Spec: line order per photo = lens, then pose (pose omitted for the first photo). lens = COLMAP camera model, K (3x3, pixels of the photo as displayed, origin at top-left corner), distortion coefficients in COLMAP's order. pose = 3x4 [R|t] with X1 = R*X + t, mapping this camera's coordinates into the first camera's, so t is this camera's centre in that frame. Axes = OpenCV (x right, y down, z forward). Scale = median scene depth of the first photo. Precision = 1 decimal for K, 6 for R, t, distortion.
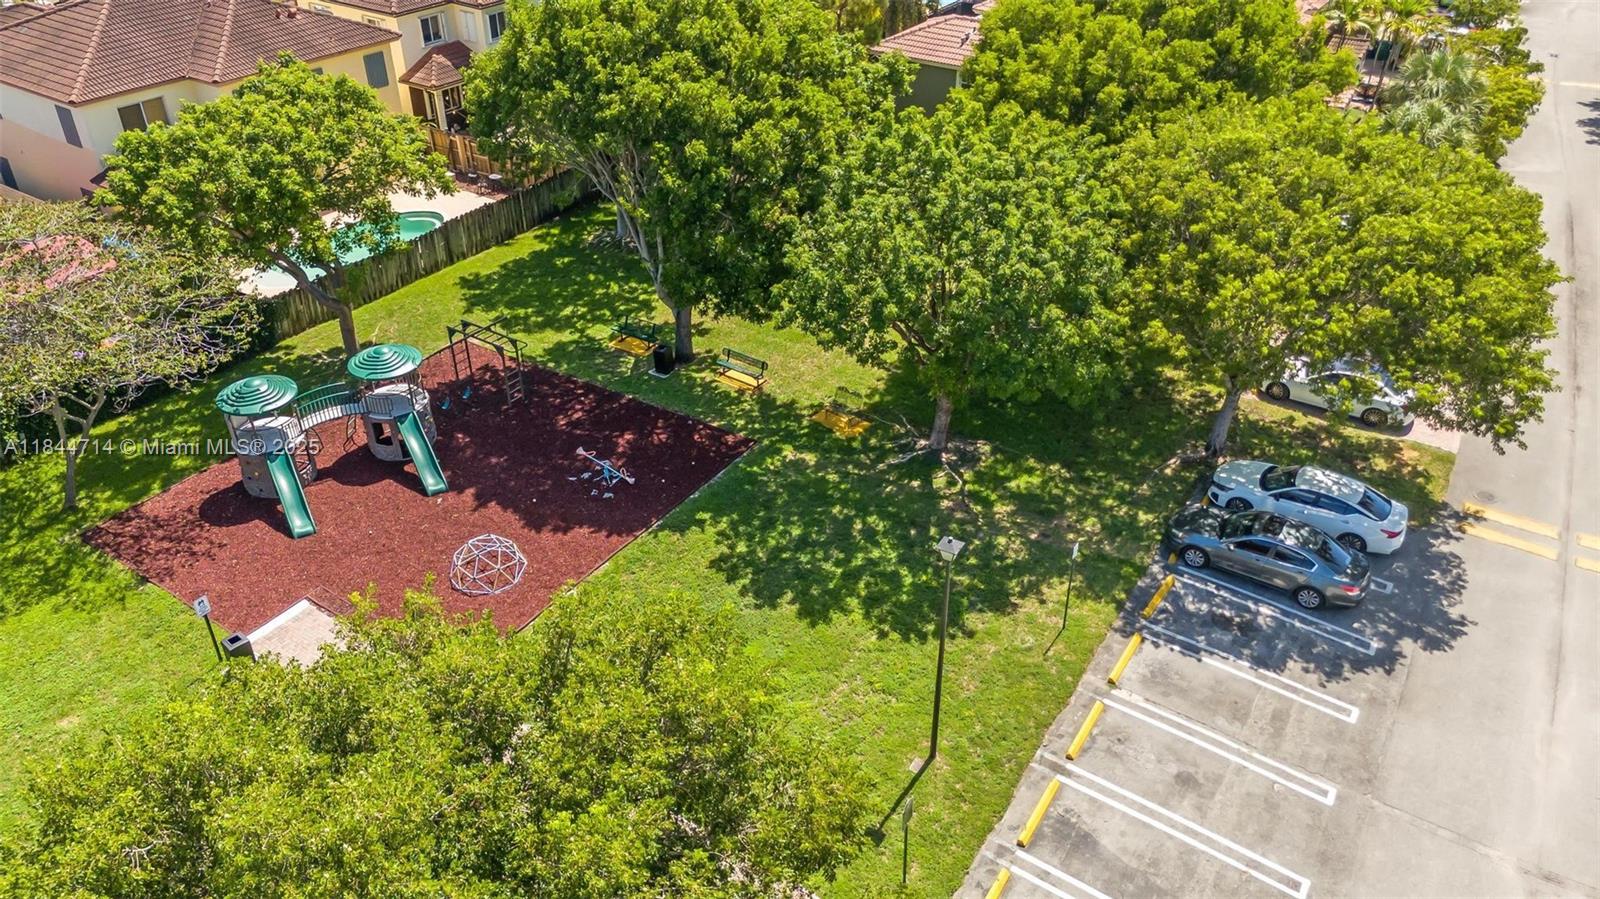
lens RADIAL K [[1162.5, 0, 800.0], [0, 1162.5, 449.5], [0, 0, 1]] dist [0.064300, -0.073050]
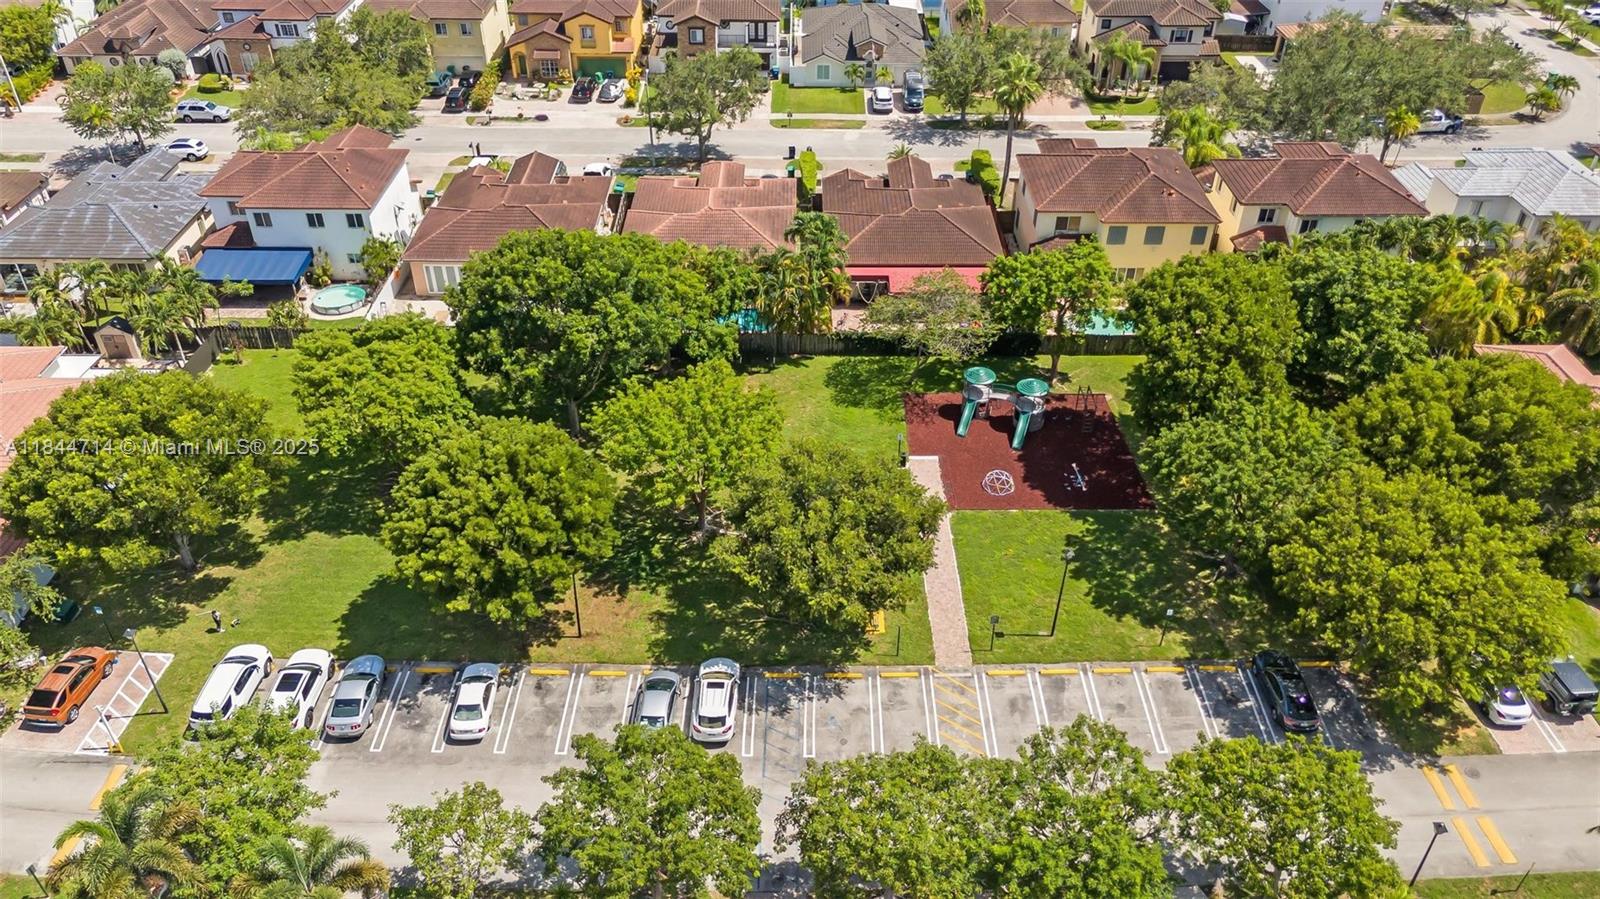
lens RADIAL K [[1162.5, 0, 800.0], [0, 1162.5, 449.5], [0, 0, 1]] dist [0.064300, -0.073050]
pose [[0.557586, 0.487164, -0.672138, 0.974822], [-0.463632, 0.854392, 0.234647, -0.299180], [0.688581, 0.180788, 0.702262, -0.853920]]
